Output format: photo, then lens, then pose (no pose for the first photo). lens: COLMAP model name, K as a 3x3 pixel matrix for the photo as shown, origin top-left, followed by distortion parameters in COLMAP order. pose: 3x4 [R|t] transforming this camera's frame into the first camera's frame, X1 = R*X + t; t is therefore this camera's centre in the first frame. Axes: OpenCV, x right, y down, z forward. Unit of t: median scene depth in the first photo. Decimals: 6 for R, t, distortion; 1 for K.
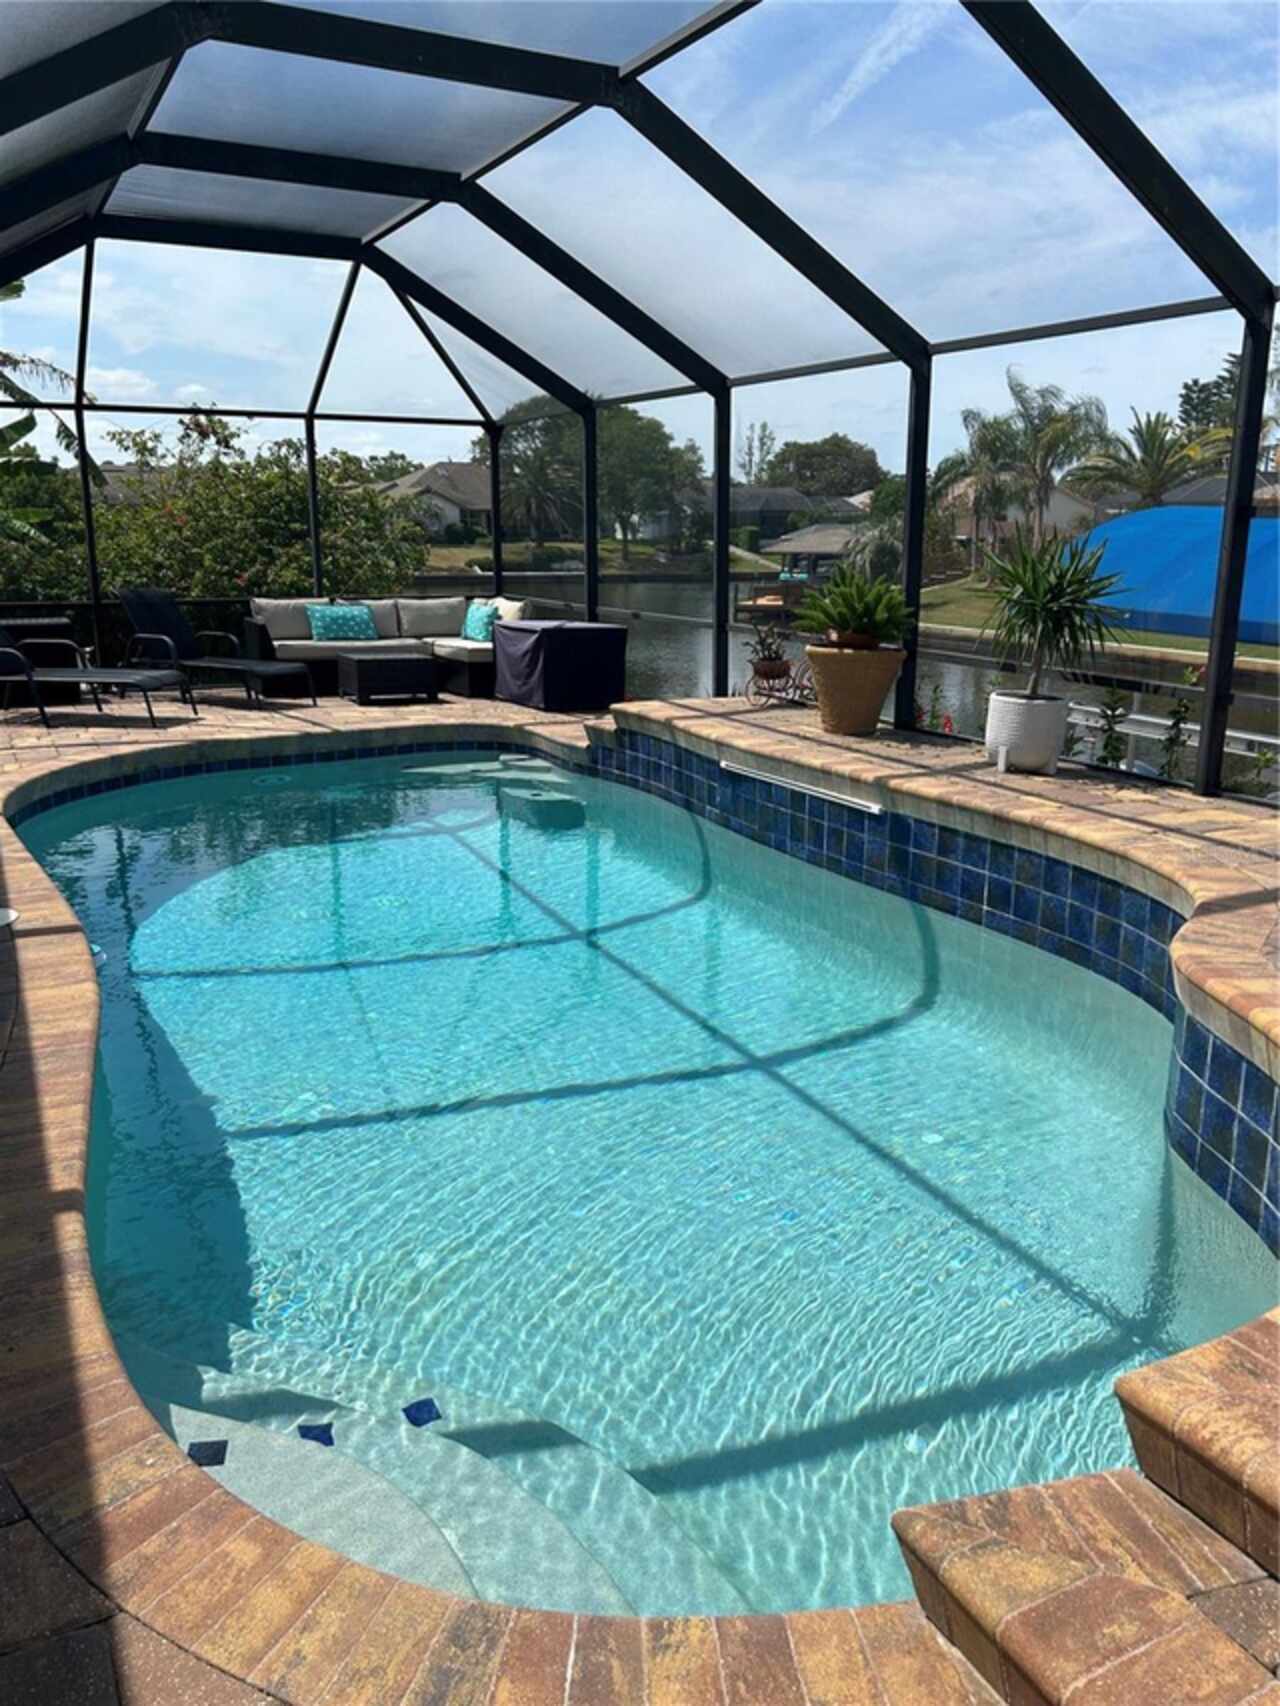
lens RADIAL K [[1312.1, 0, 640.0], [0, 1312.1, 853.0], [0, 0, 1]] dist [-0.012663, -0.010475]
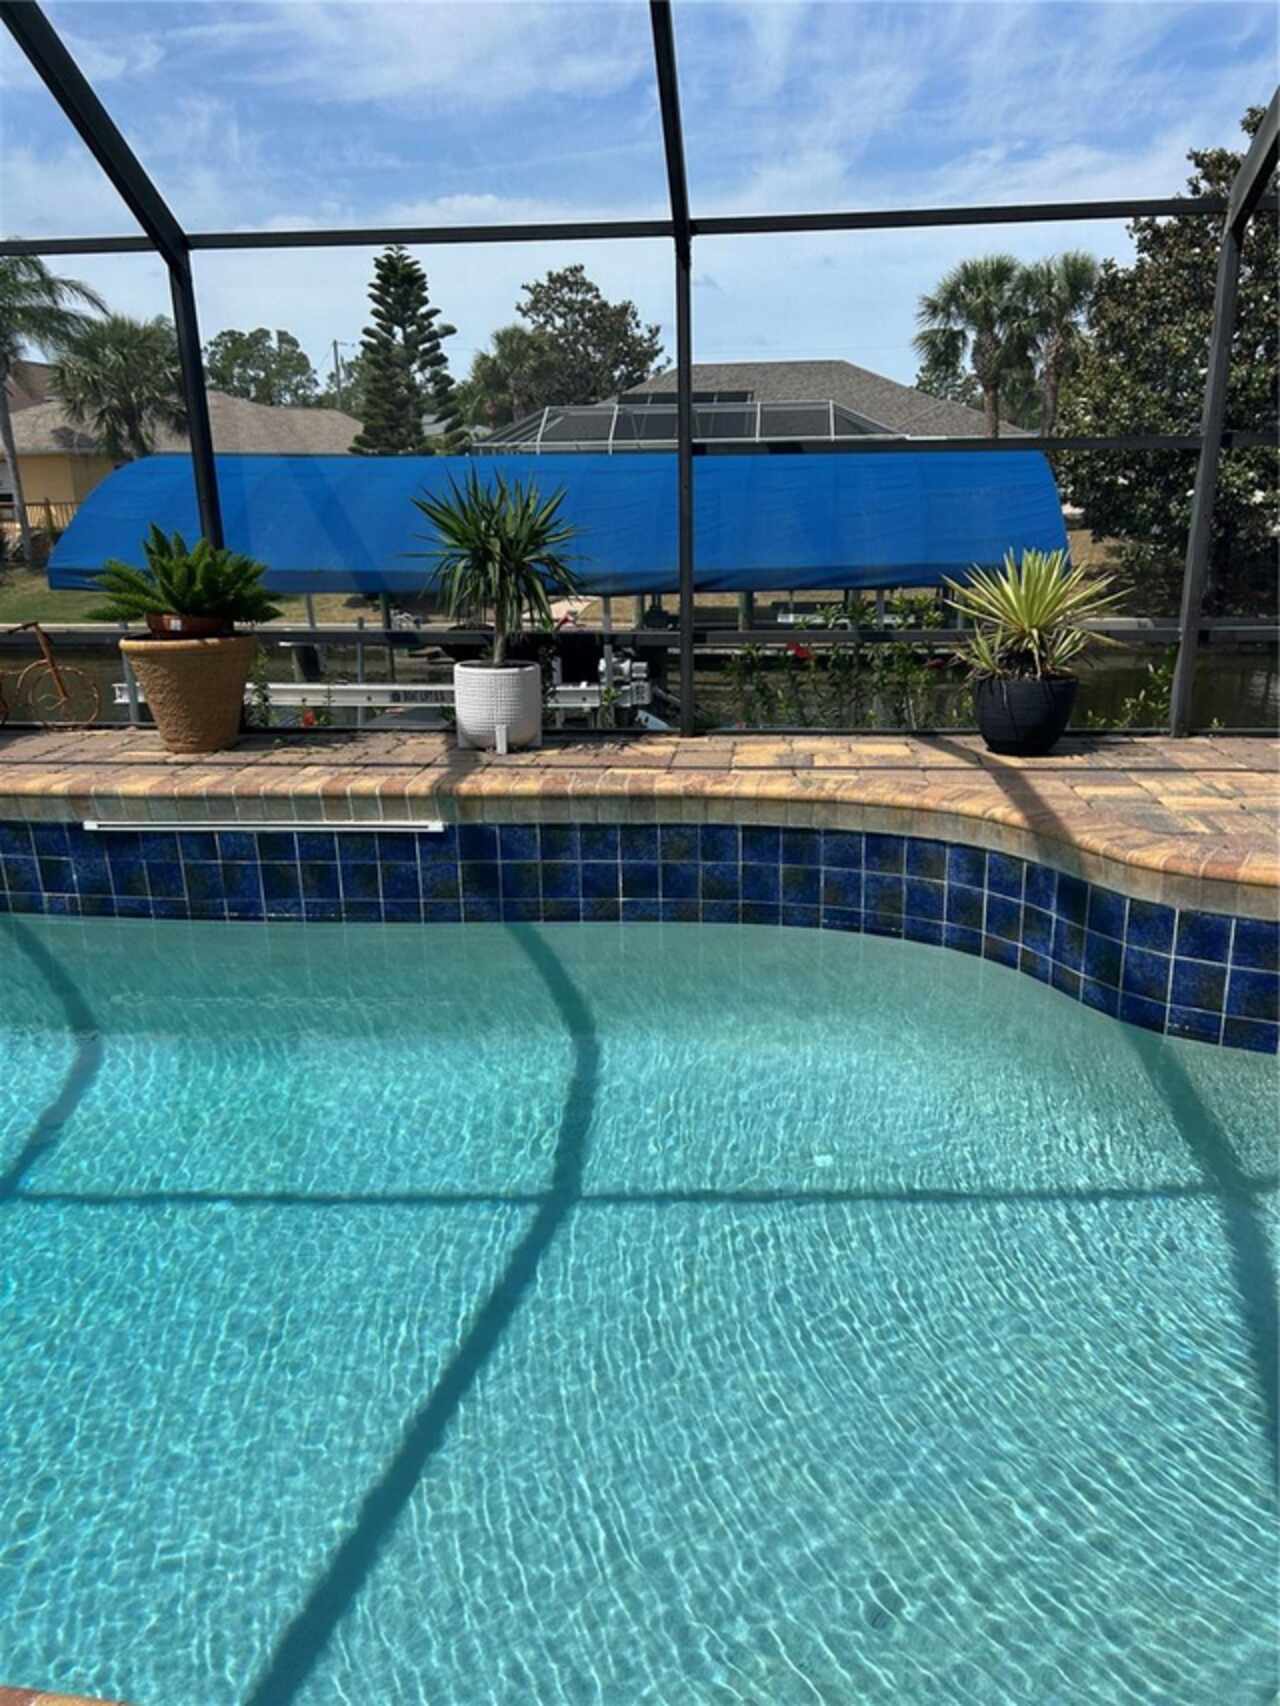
lens RADIAL K [[1260.7, 0, 640.0], [0, 1260.7, 853.0], [0, 0, 1]] dist [0.059054, -0.002588]
pose [[0.537403, -0.249485, 0.805578, -0.312968], [0.223562, 0.963208, 0.149164, -0.086596], [-0.813153, 0.099935, 0.573406, 0.375919]]
